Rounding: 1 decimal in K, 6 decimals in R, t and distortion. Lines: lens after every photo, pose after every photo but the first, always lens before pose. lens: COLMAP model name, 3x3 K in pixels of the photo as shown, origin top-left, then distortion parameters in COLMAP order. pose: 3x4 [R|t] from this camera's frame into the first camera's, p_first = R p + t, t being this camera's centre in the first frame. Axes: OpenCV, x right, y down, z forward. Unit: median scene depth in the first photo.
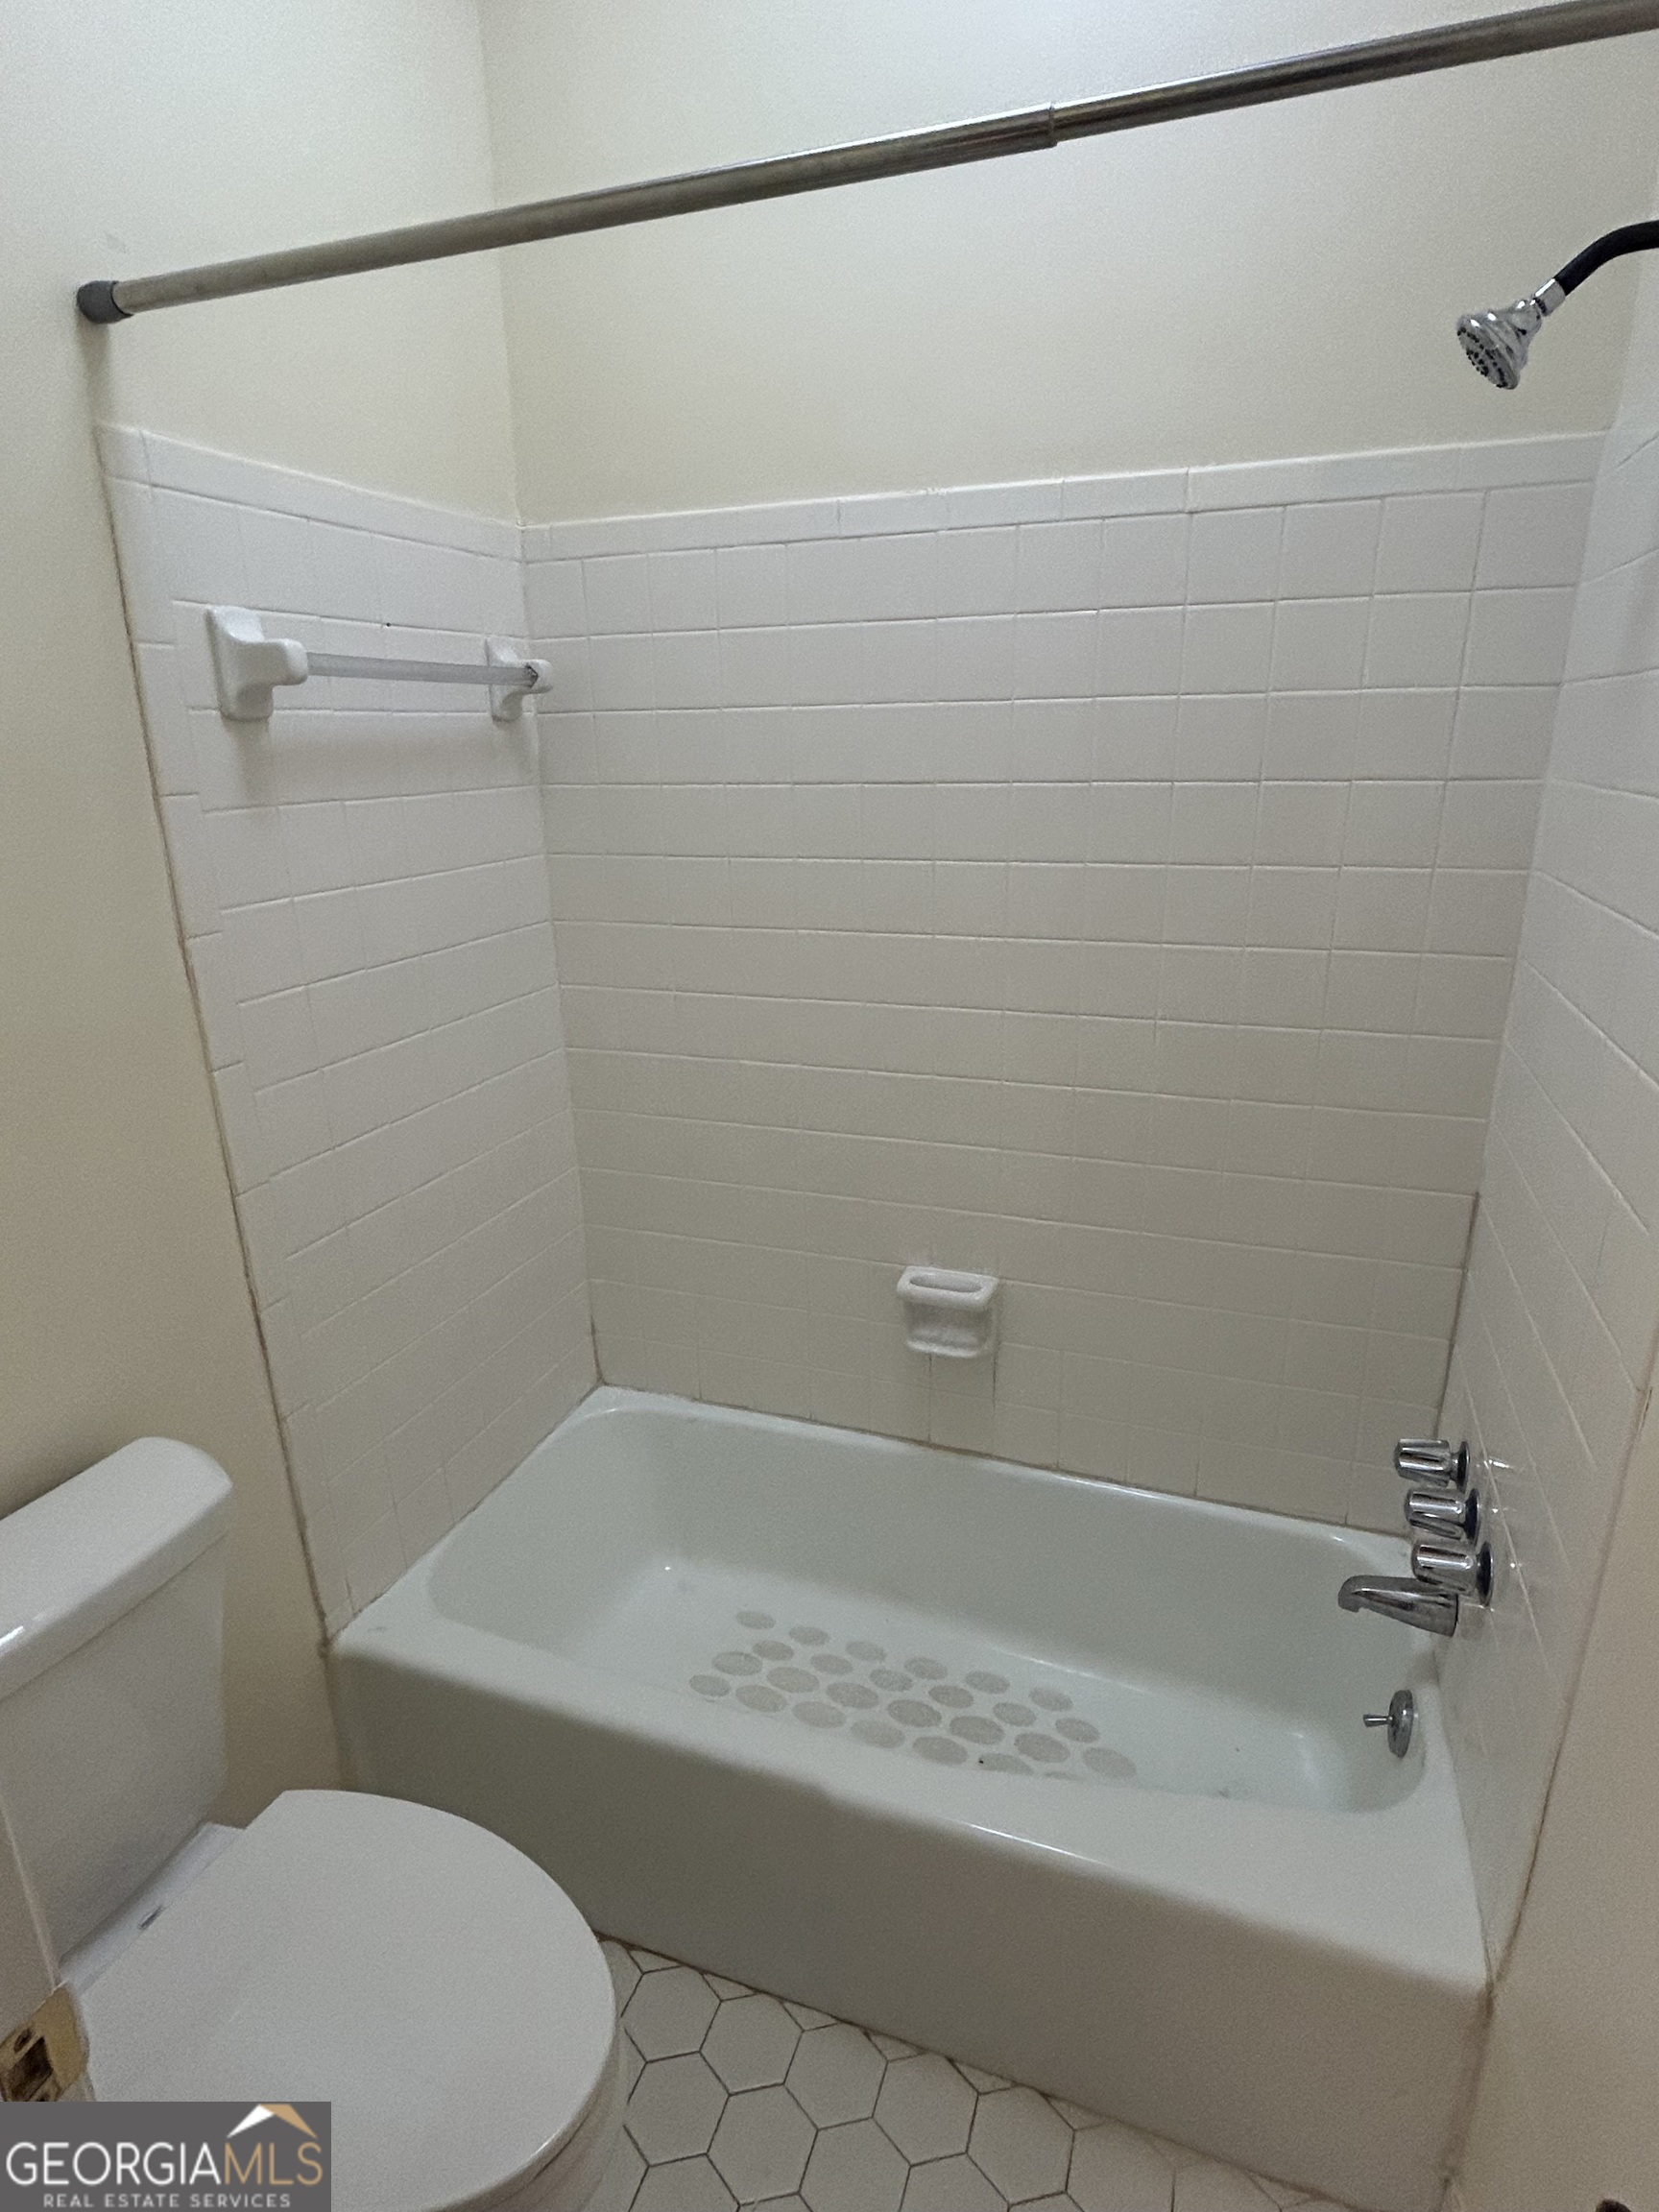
lens RADIAL K [[1182.2, 0, 835.1], [0, 1182.2, 1103.6], [0, 0, 1]] dist [-0.000645, 0.000707]
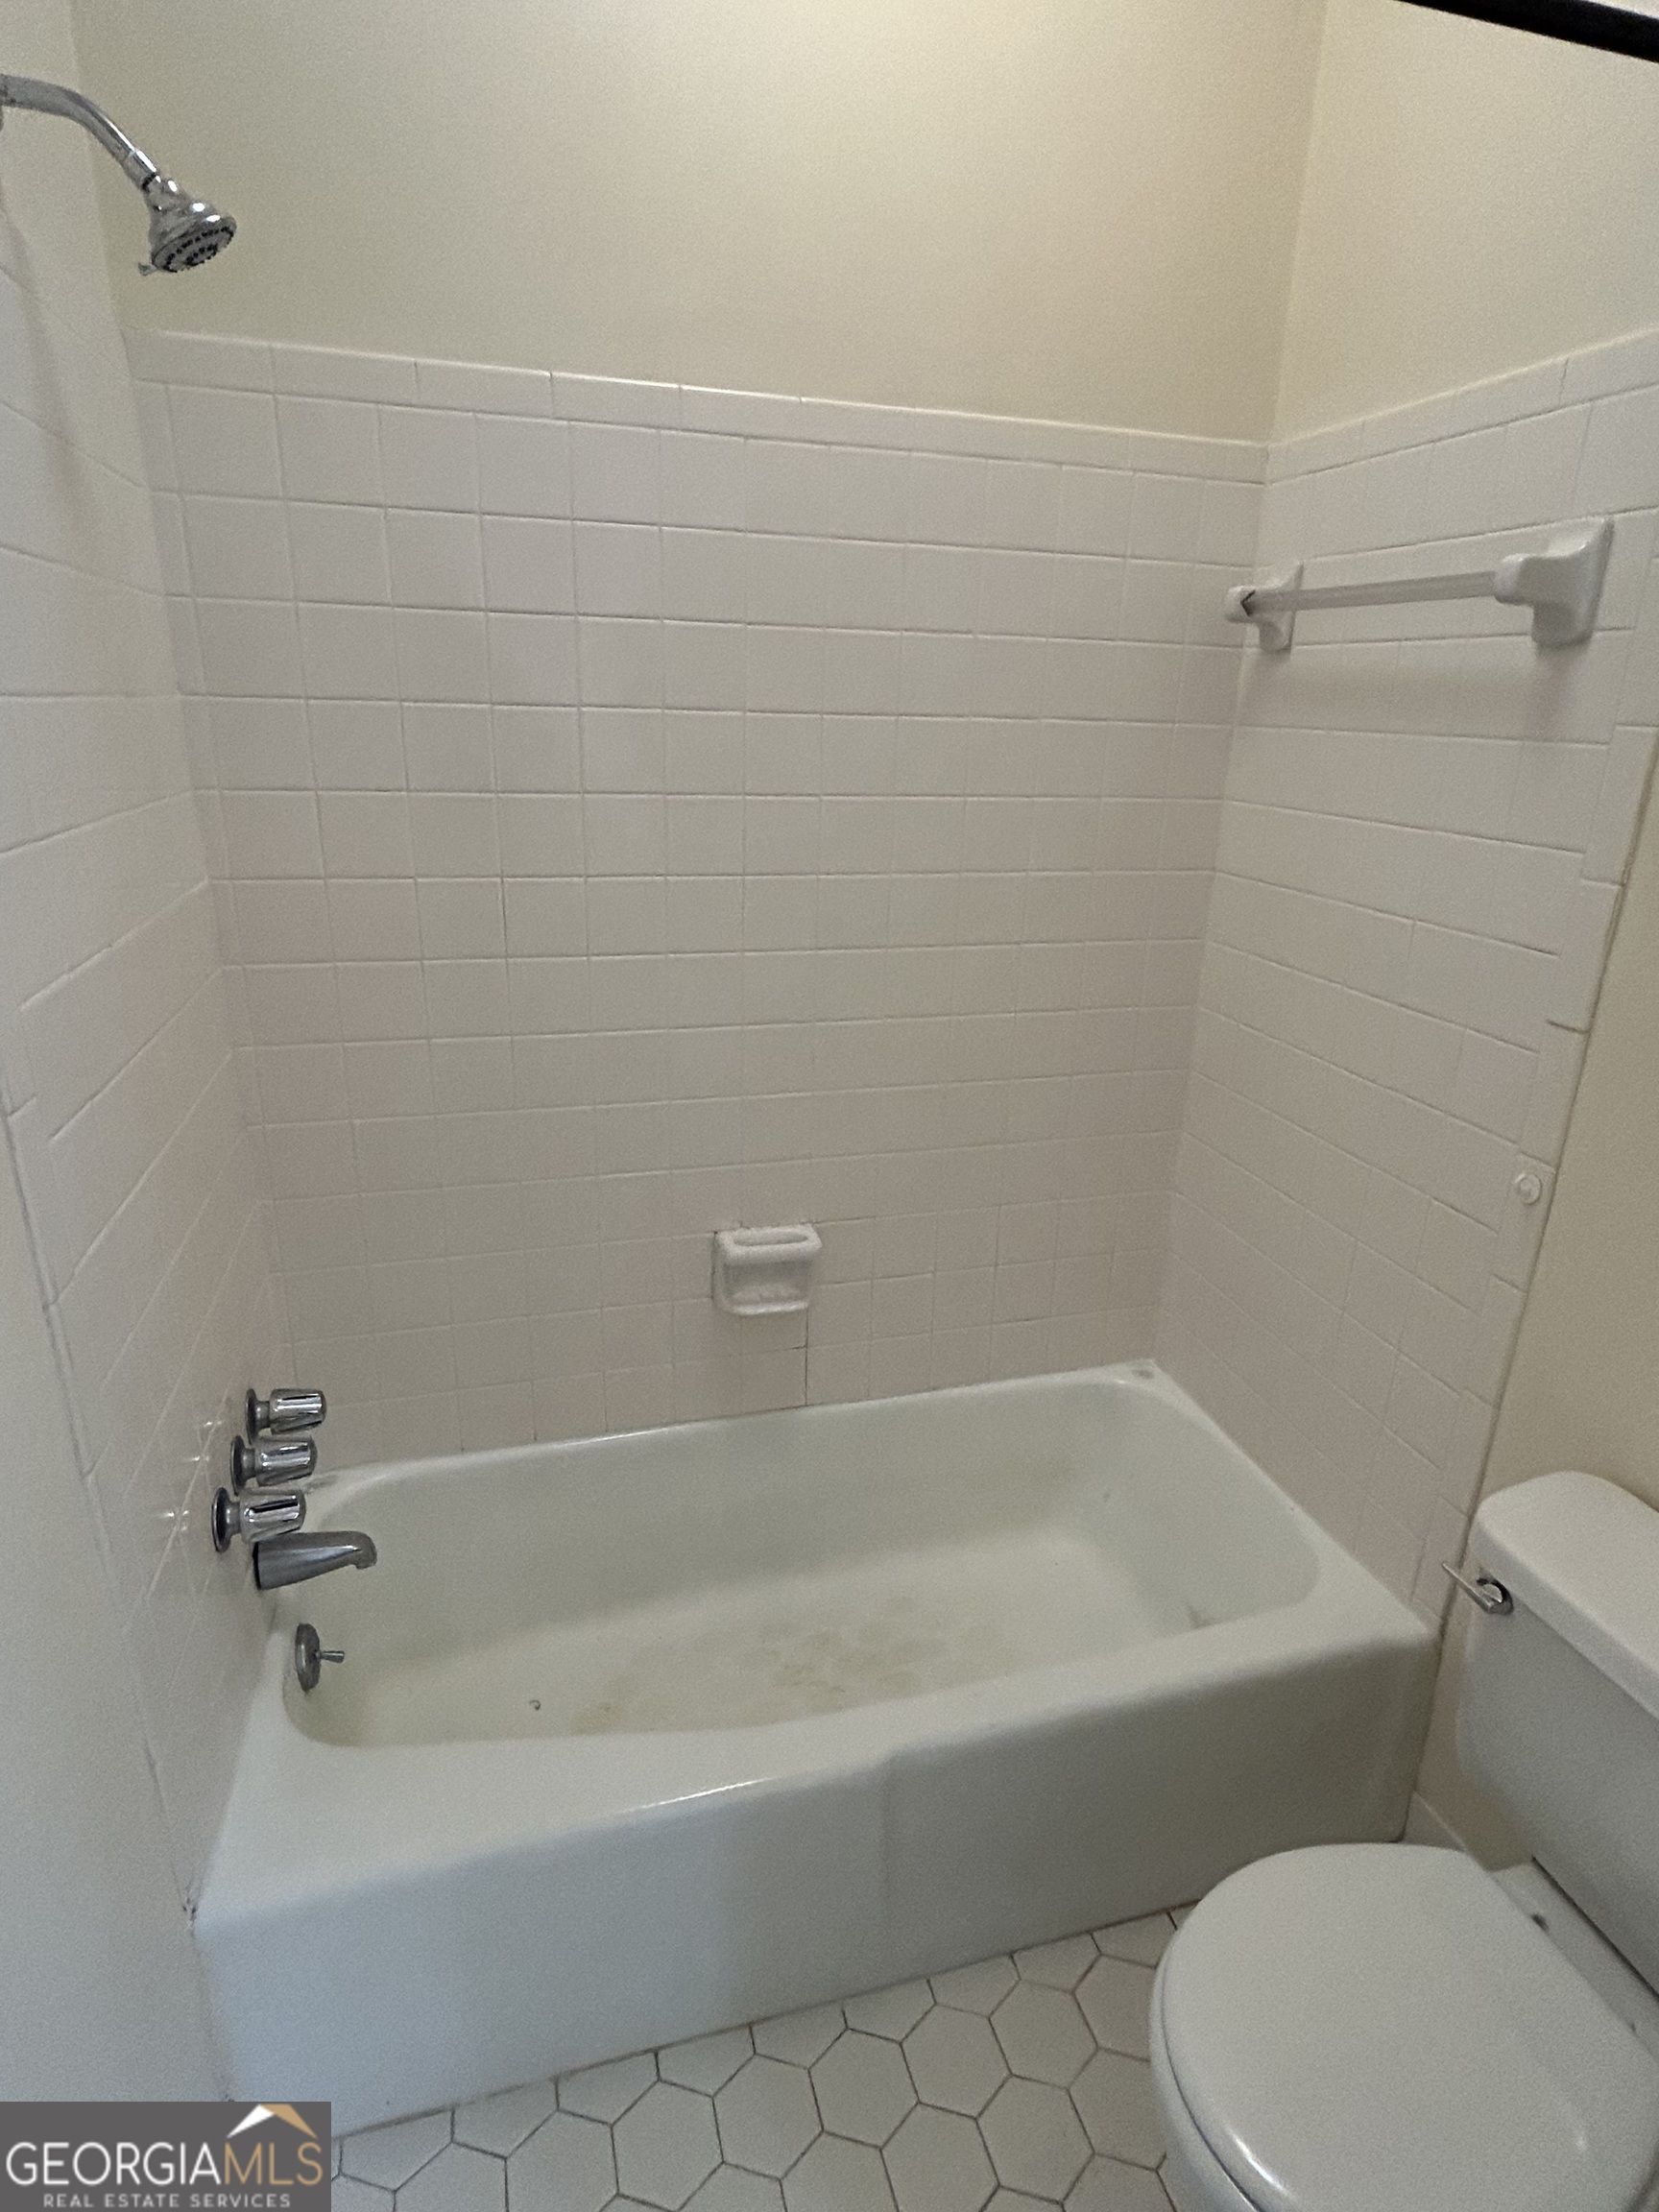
lens RADIAL K [[1238.5, 0, 828.0], [0, 1238.5, 1108.8], [0, 0, 1]] dist [-0.000262, 0.000048]
pose [[0.811909, -0.153485, 0.563246, -0.416210], [0.125145, 0.988150, 0.088877, -0.036552], [-0.570212, -0.001673, 0.821496, 0.142179]]
